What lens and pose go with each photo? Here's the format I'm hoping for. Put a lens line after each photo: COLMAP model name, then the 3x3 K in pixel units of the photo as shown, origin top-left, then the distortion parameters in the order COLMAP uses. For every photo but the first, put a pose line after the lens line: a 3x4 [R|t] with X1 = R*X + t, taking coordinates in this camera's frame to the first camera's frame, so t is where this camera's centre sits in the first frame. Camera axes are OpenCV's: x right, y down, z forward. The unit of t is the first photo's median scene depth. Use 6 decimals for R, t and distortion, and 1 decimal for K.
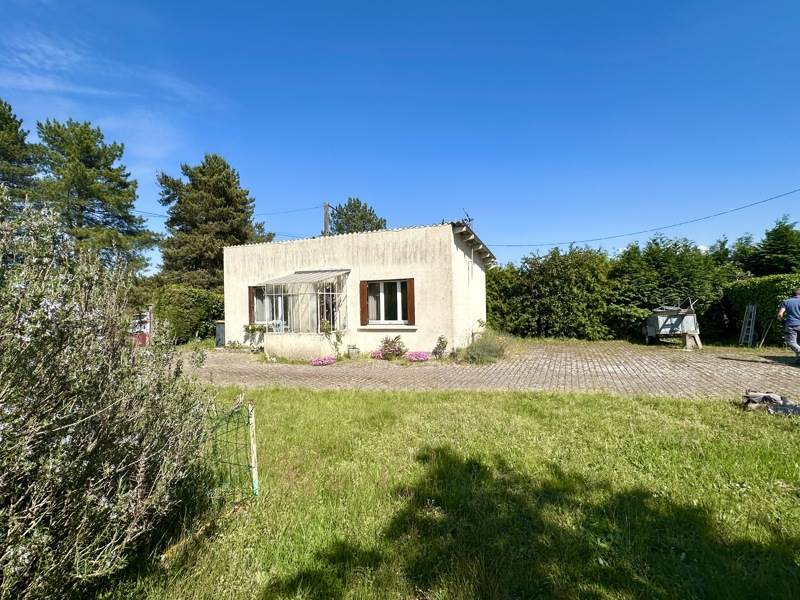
lens RADIAL K [[391.7, 0, 400.7], [0, 391.7, 302.8], [0, 0, 1]] dist [0.000902, -0.000618]
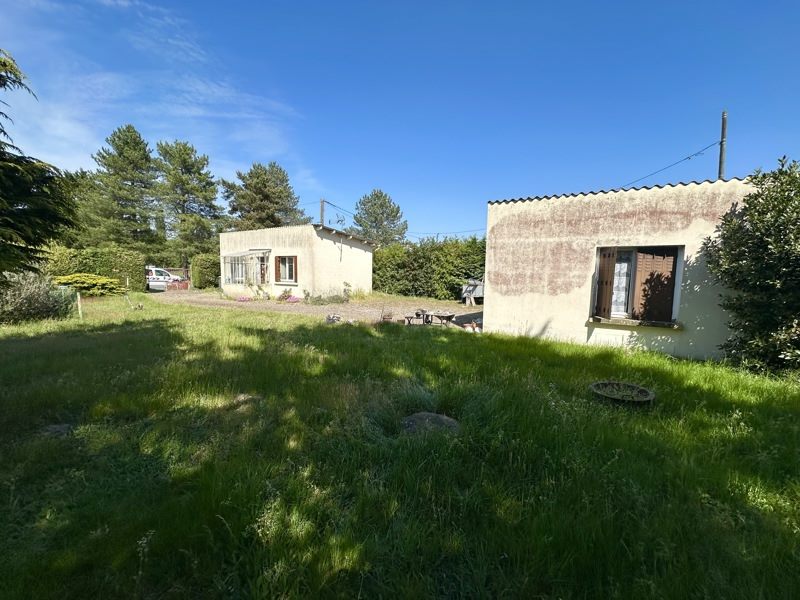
lens RADIAL K [[323.4, 0, 398.9], [0, 323.4, 297.7], [0, 0, 1]] dist [-0.001142, 0.000056]
pose [[0.983297, 0.054918, -0.173525, 0.535242], [-0.040412, 0.995471, 0.086050, -0.013561], [0.177464, -0.077601, 0.981063, -0.251138]]
